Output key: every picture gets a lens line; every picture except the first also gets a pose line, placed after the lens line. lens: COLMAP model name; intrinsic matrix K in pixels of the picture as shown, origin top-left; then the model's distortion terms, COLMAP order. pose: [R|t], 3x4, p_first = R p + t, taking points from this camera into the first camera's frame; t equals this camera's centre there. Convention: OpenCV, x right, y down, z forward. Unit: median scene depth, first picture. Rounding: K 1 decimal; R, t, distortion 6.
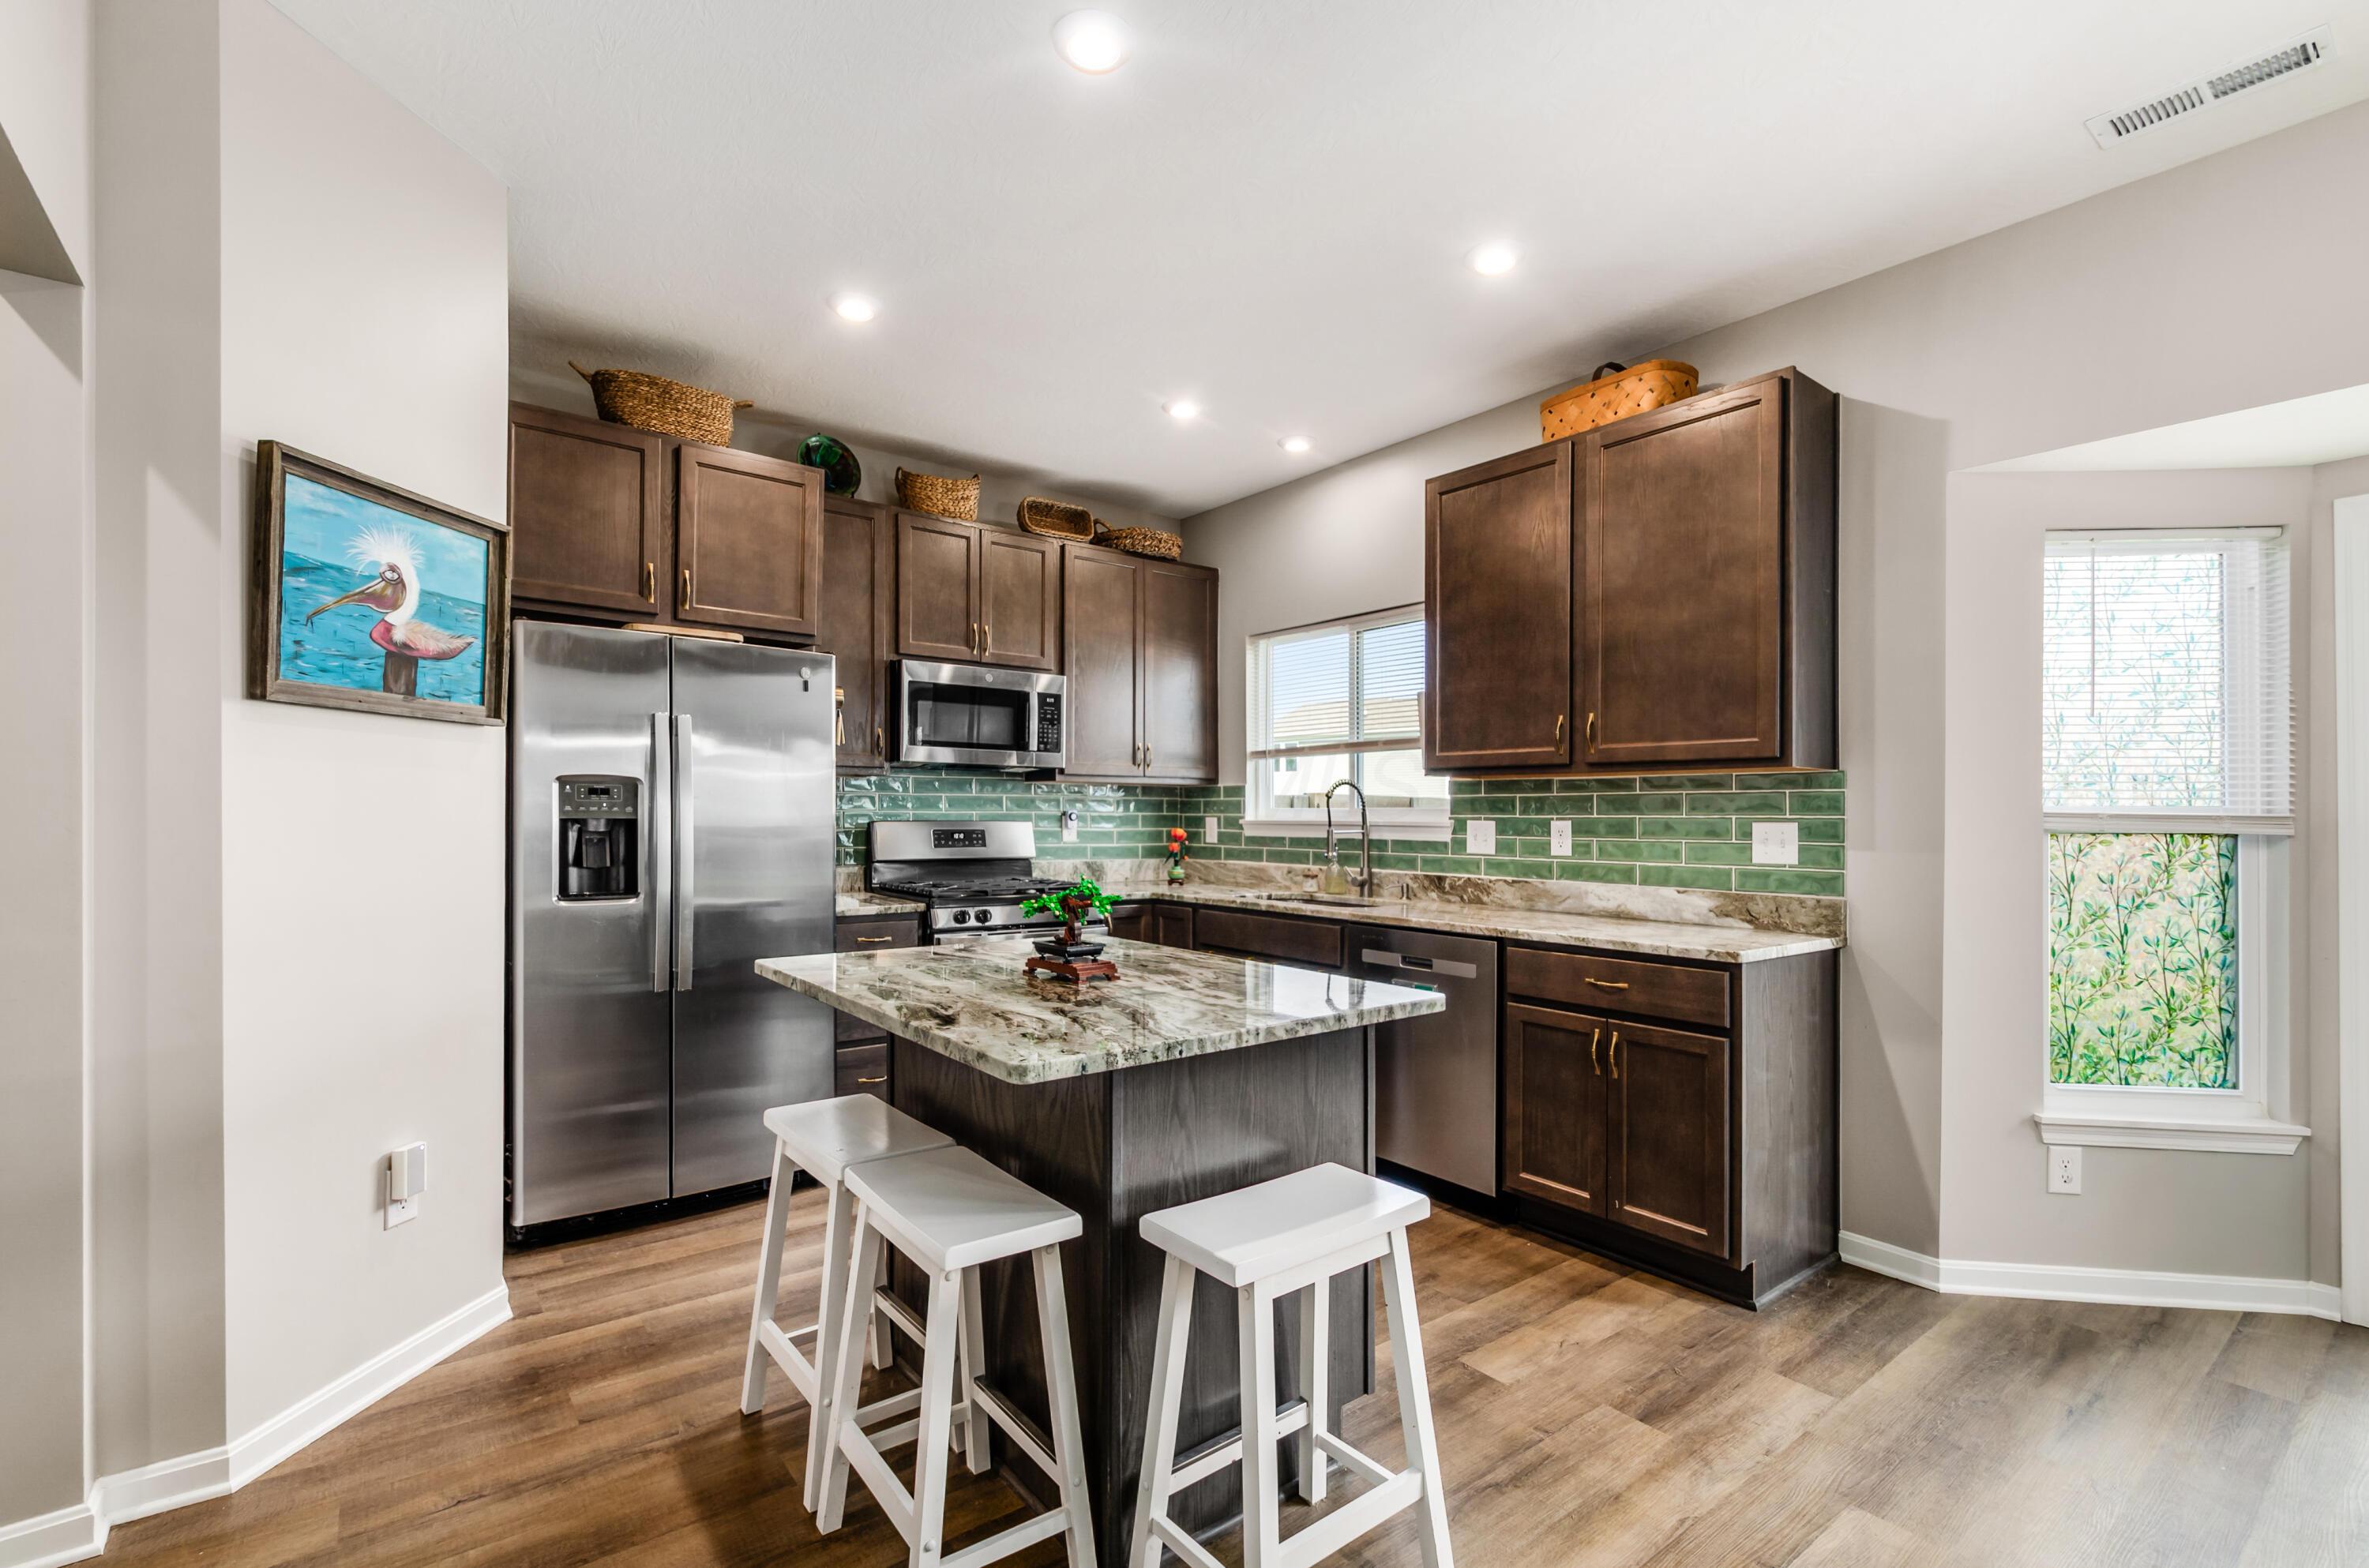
lens RADIAL K [[1055.5, 0, 1178.2], [0, 1055.5, 816.3], [0, 0, 1]] dist [0.000623, -0.000010]
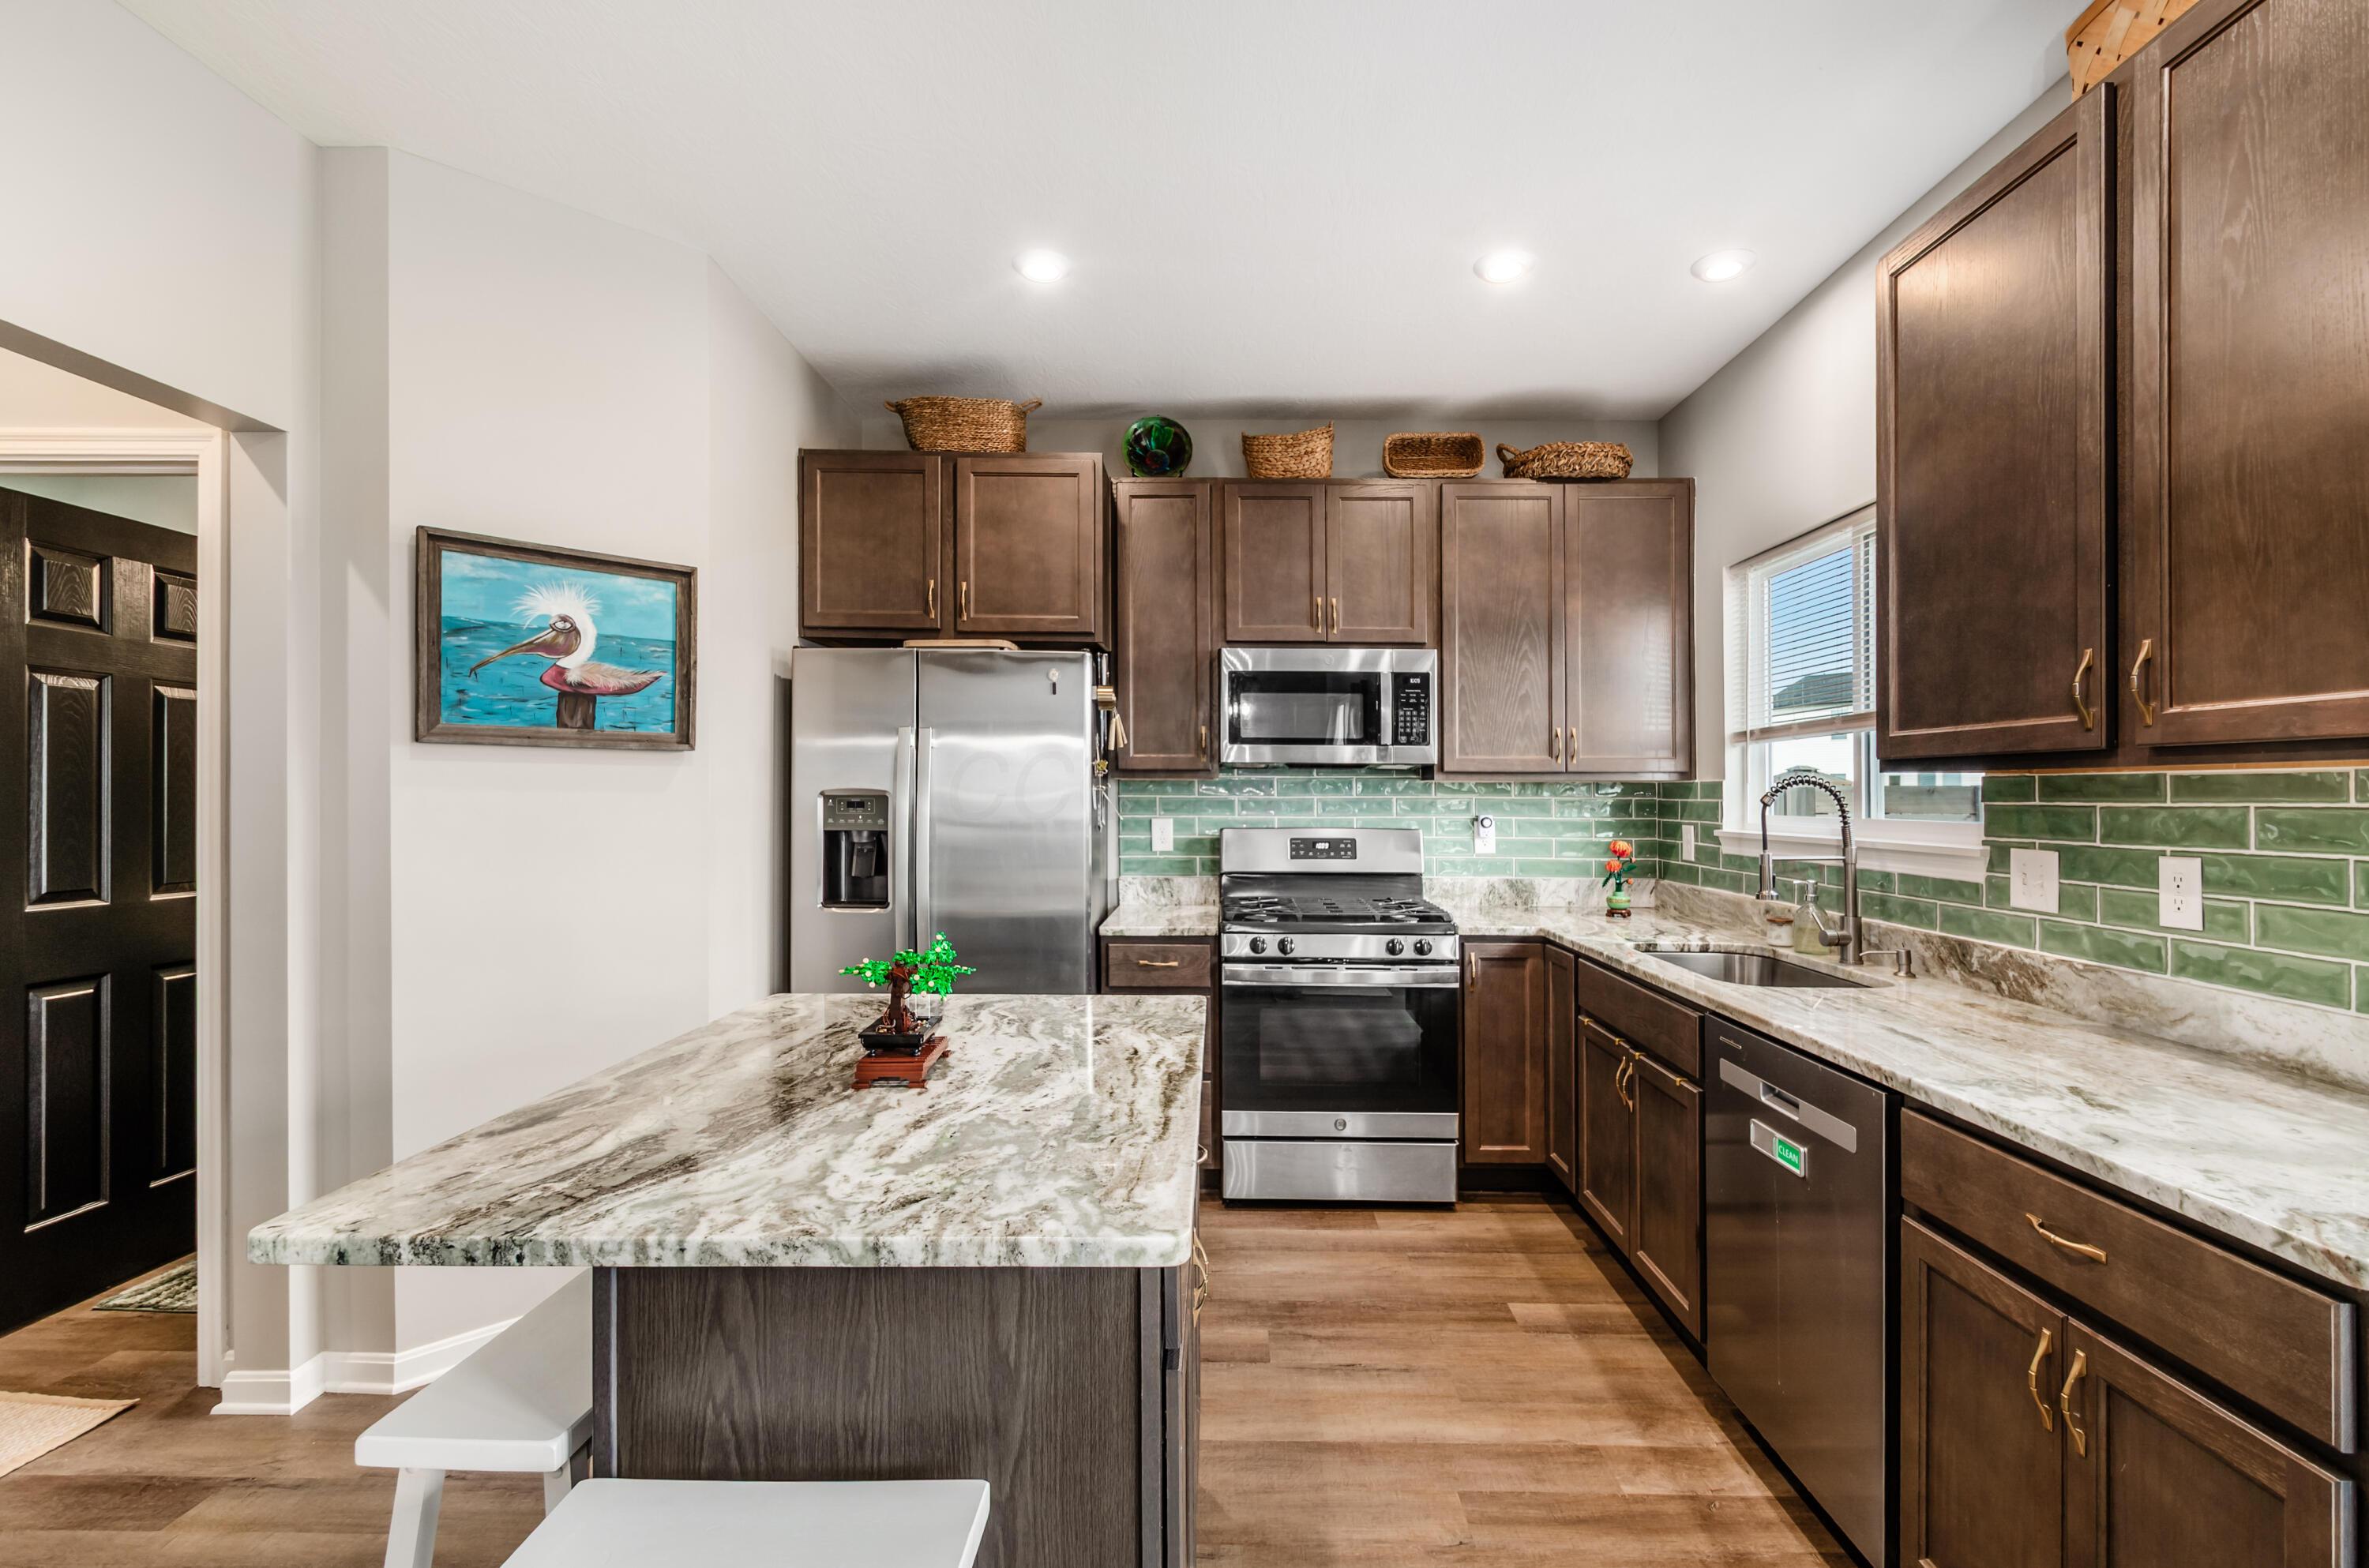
lens RADIAL K [[1062.0, 0, 1201.0], [0, 1062.0, 796.3], [0, 0, 1]] dist [0.003425, 0.000350]
pose [[0.784534, -0.002411, -0.620081, 0.338580], [0.000418, 0.999994, -0.003358, -0.025403], [0.620086, 0.002375, 0.784530, 0.347058]]
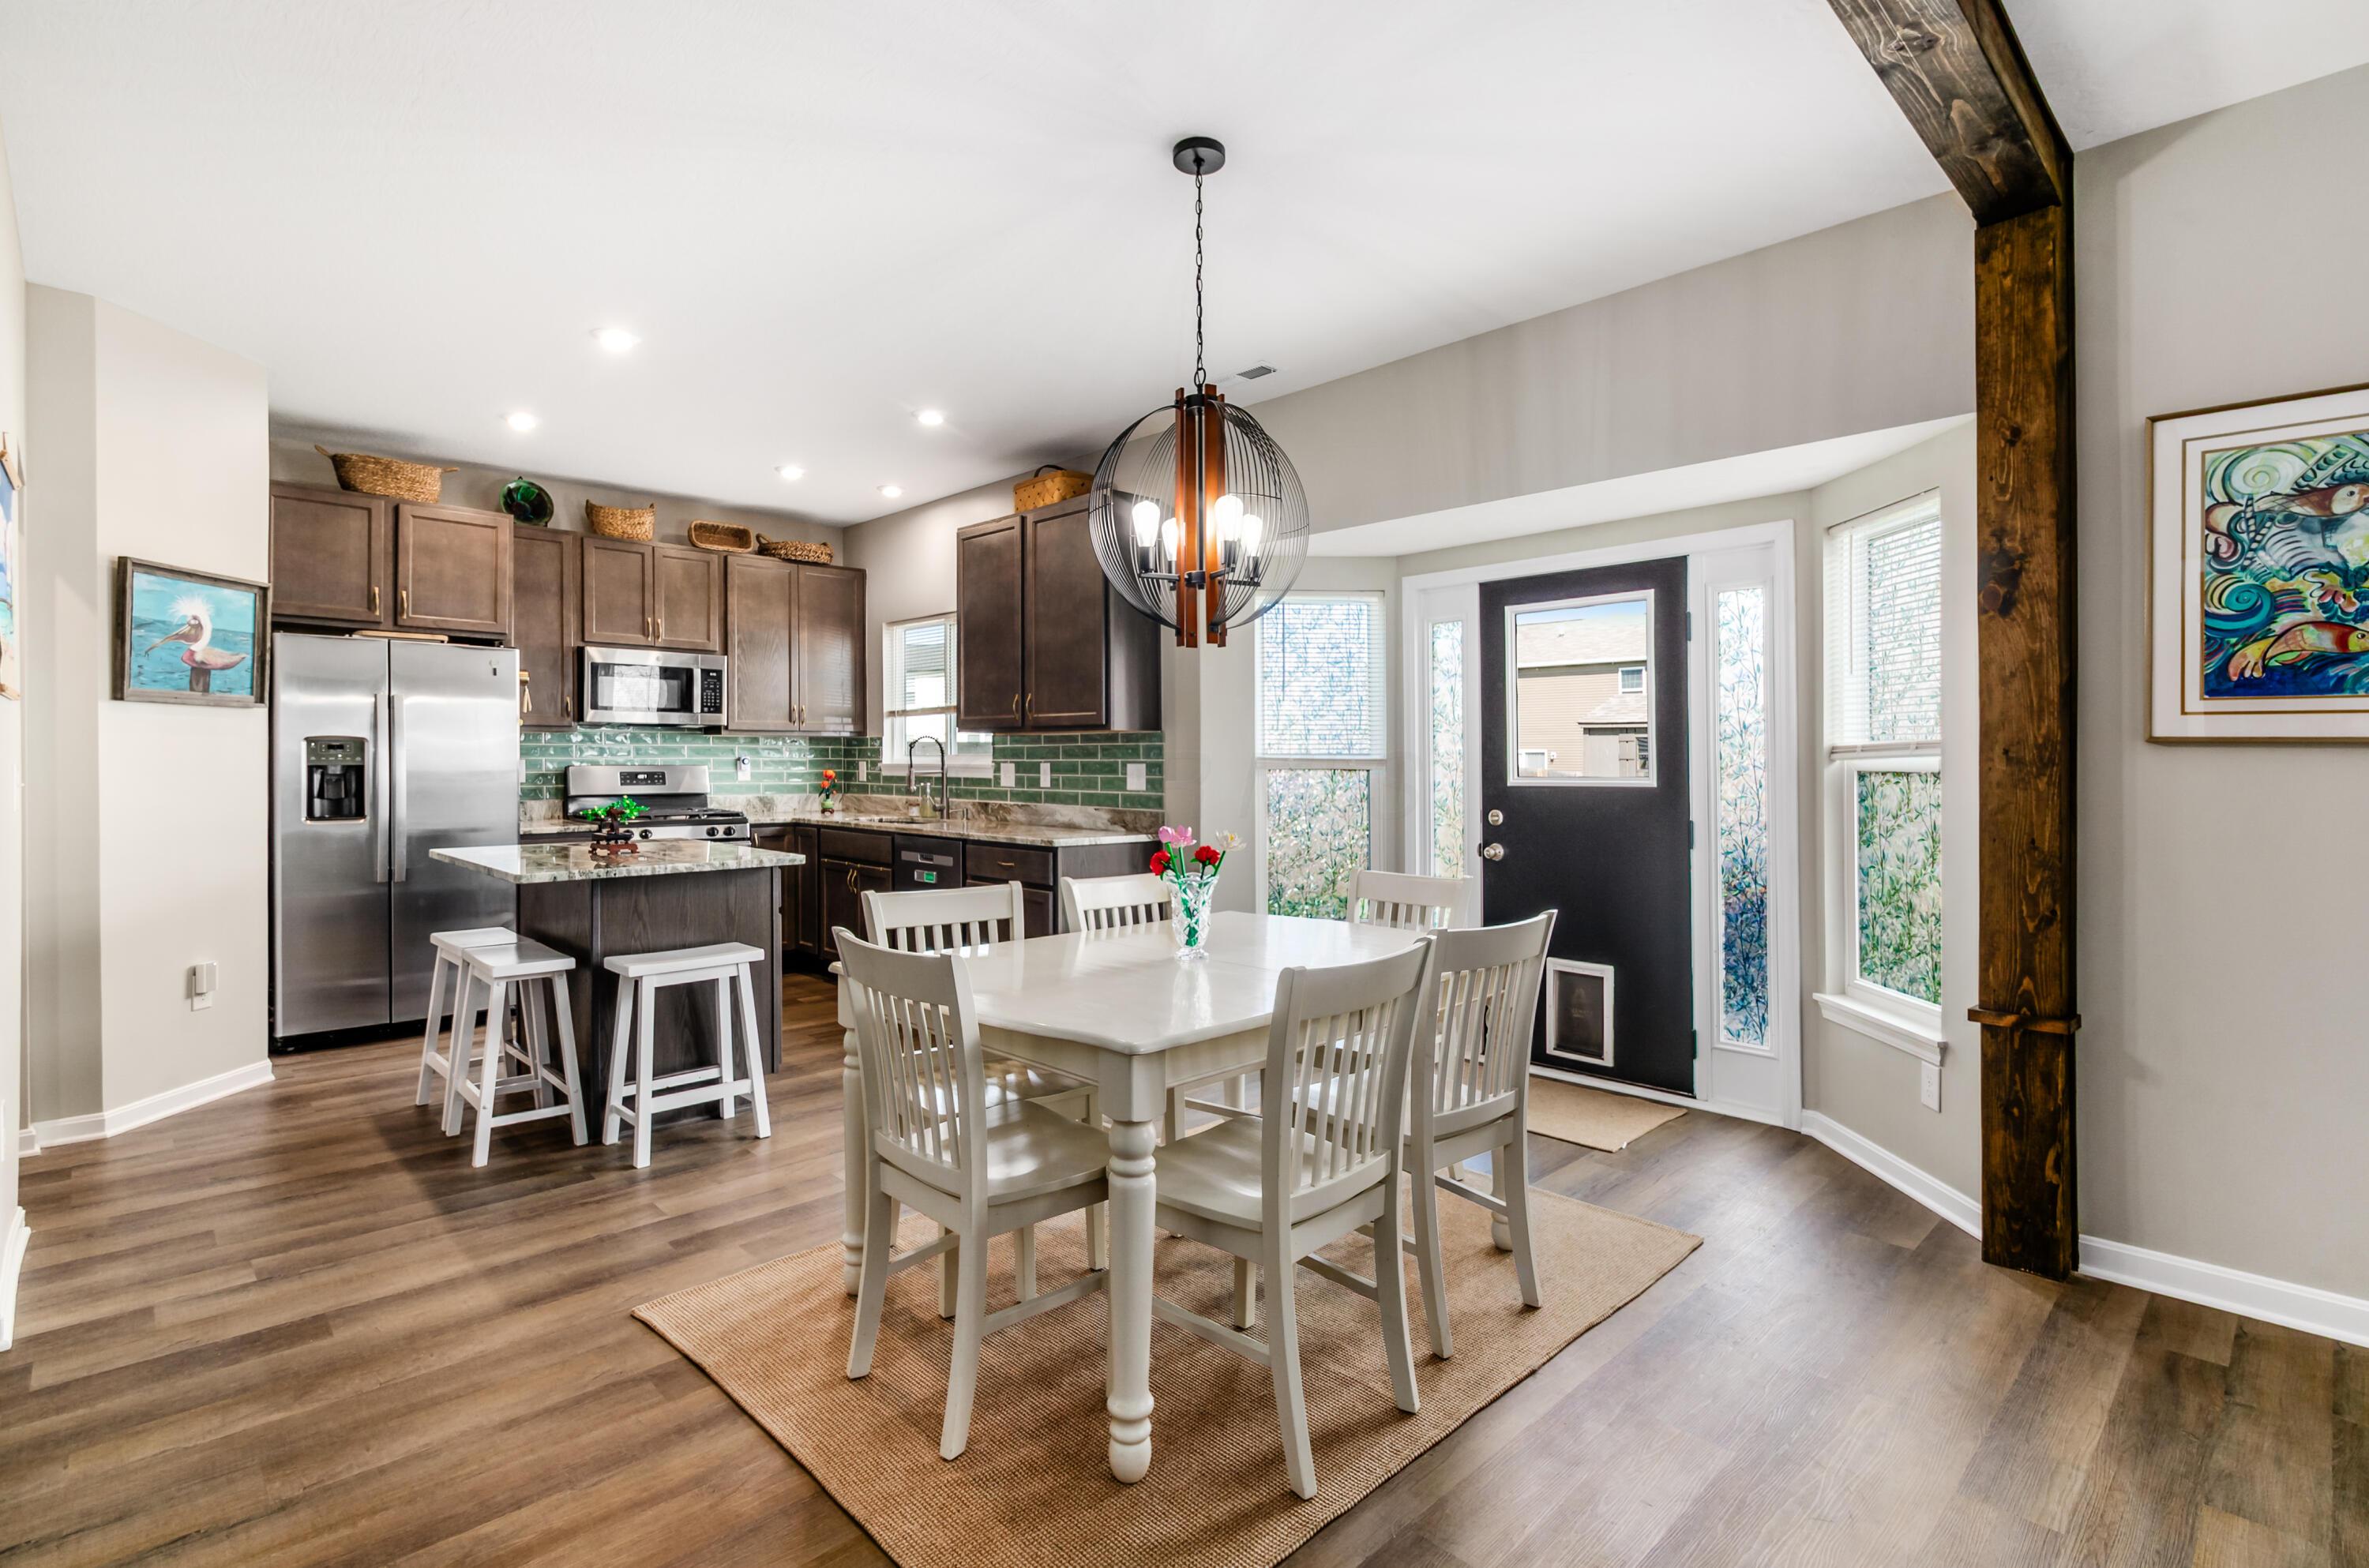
lens RADIAL K [[1134.7, 0, 1195.9], [0, 1134.7, 758.9], [0, 0, 1]] dist [-0.002094, -0.001622]
pose [[0.992759, -0.004407, 0.120042, 0.414075], [0.004326, 0.999990, 0.000933, -0.002752], [-0.120045, -0.000407, 0.992768, -0.653100]]
